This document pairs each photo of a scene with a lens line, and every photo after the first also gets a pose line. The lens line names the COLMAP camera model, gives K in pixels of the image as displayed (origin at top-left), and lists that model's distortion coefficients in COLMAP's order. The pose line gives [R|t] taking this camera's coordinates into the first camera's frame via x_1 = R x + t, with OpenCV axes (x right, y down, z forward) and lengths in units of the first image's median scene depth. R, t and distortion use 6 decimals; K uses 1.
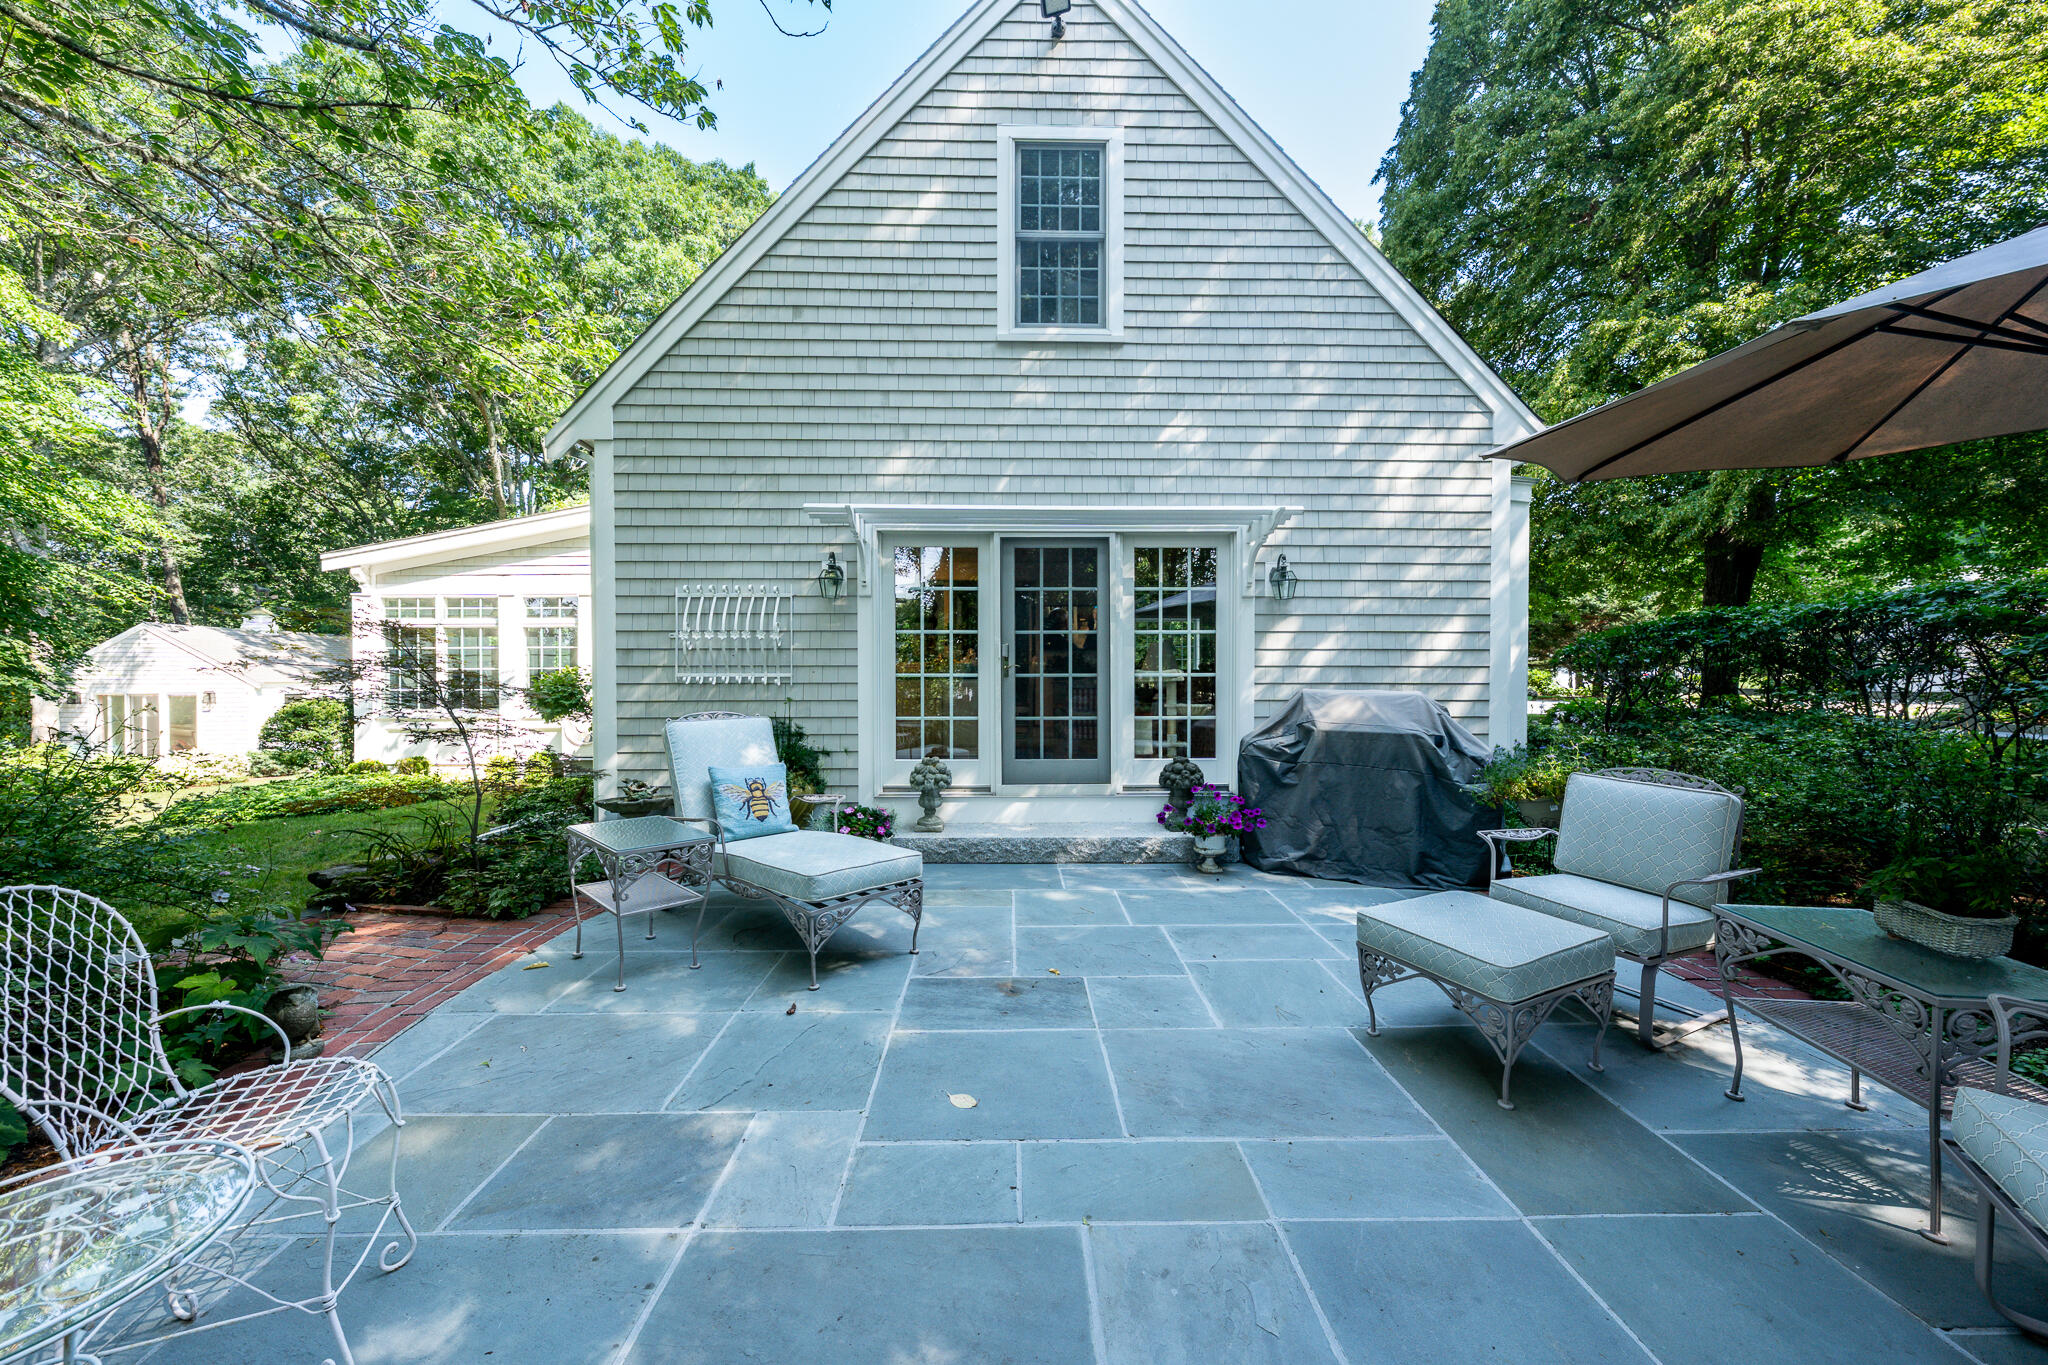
lens RADIAL K [[706.8, 0, 1024.8], [0, 706.8, 682.5], [0, 0, 1]] dist [-0.001817, -0.000168]
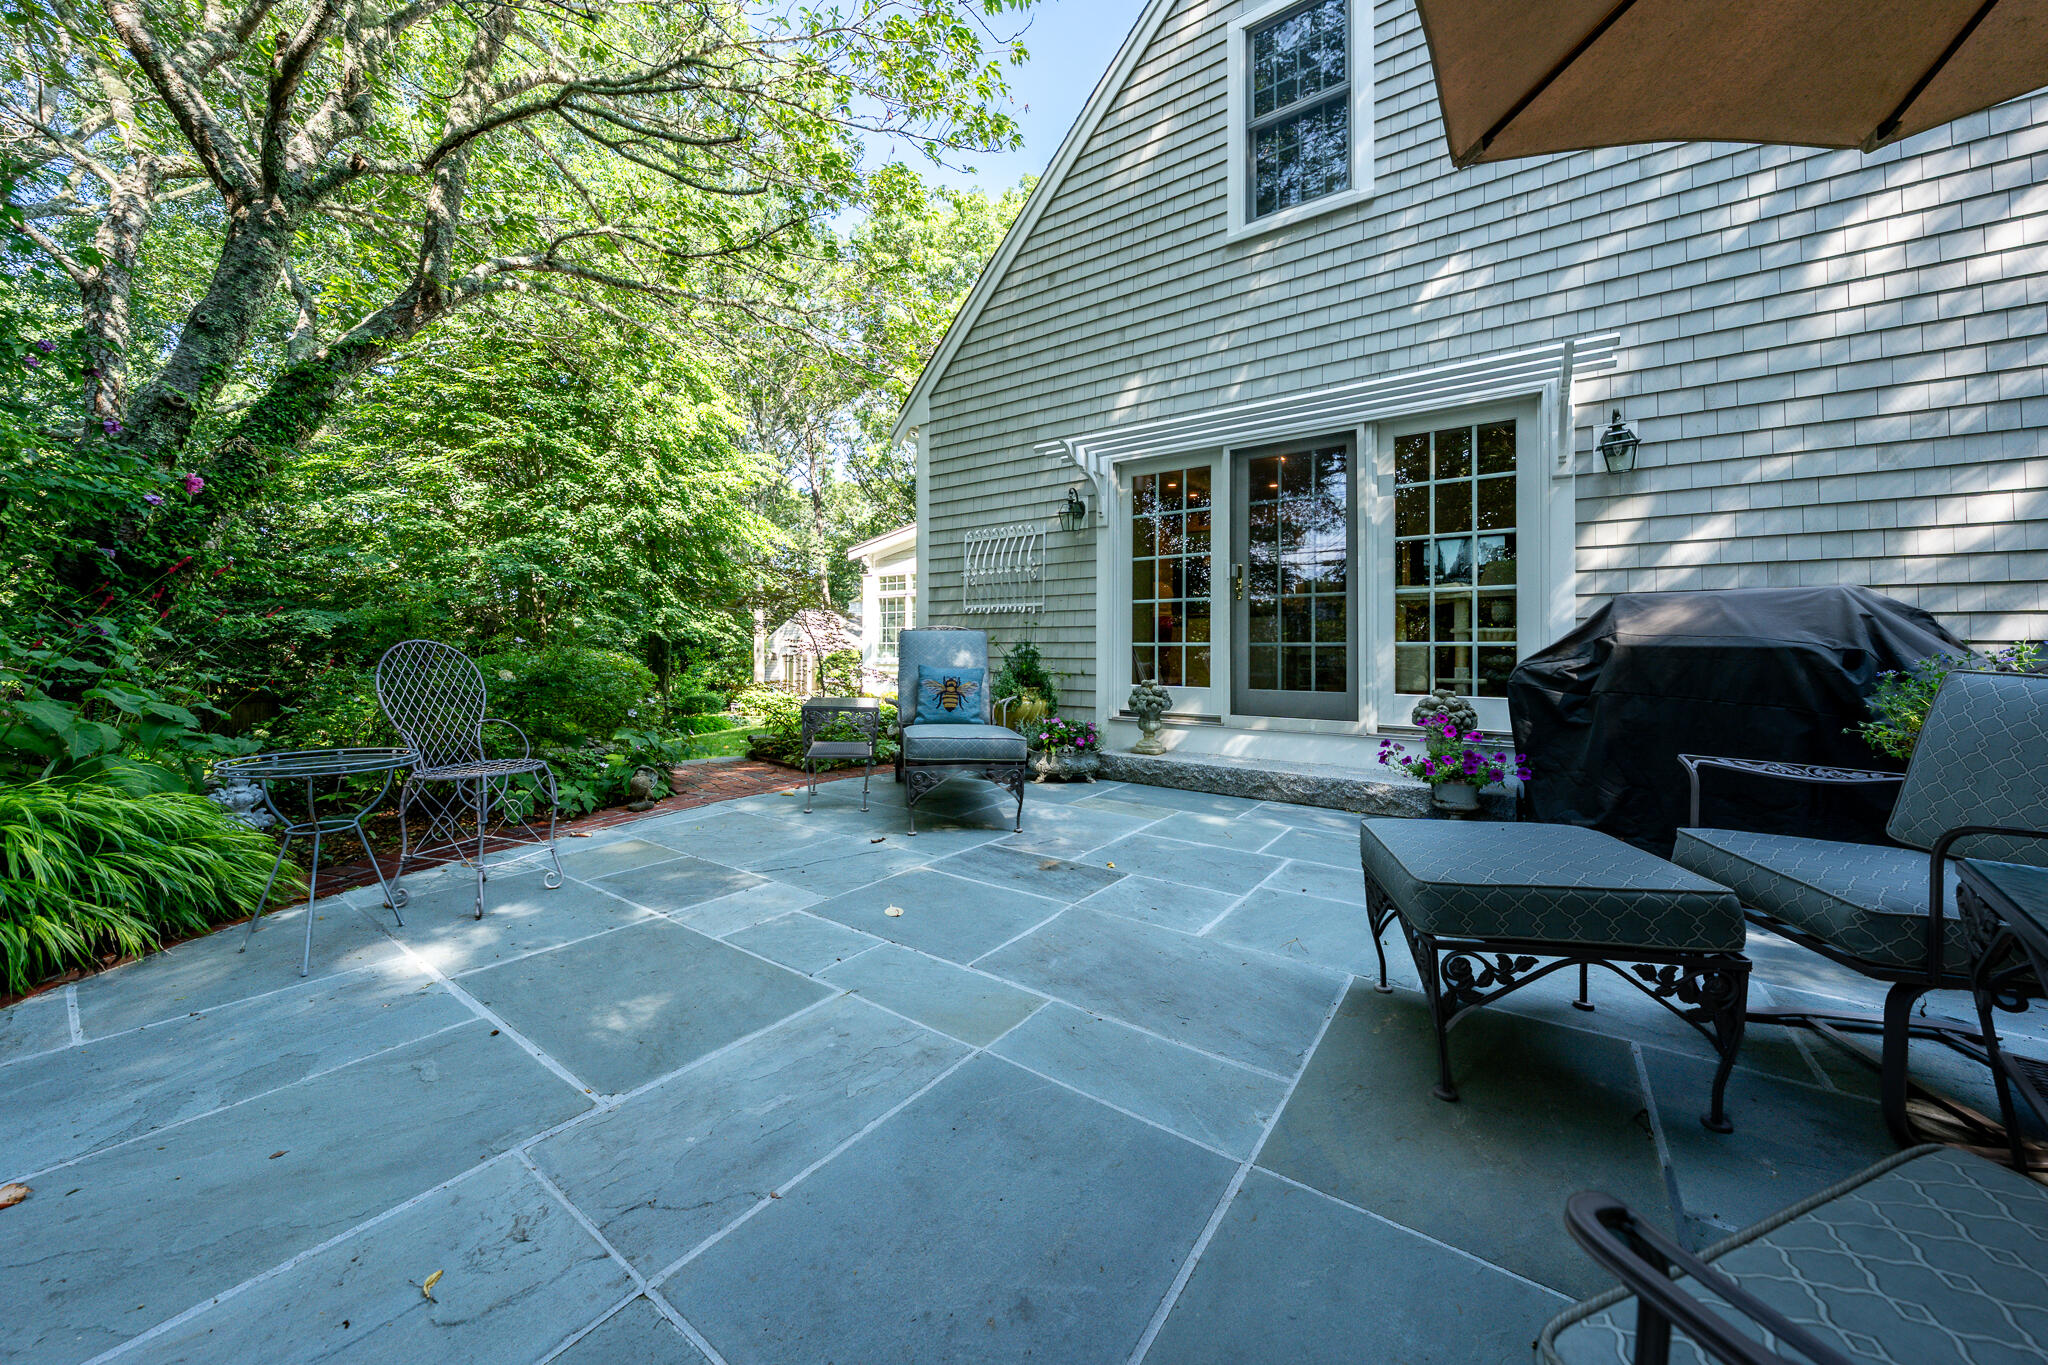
lens RADIAL K [[706.8, 0, 1008.7], [0, 706.8, 642.5], [0, 0, 1]] dist [-0.001817, -0.000168]
pose [[0.804675, 0.001608, -0.593713, 0.289163], [-0.015142, 0.999727, -0.017815, 0.071283], [0.593522, 0.023325, 0.804479, 0.075323]]
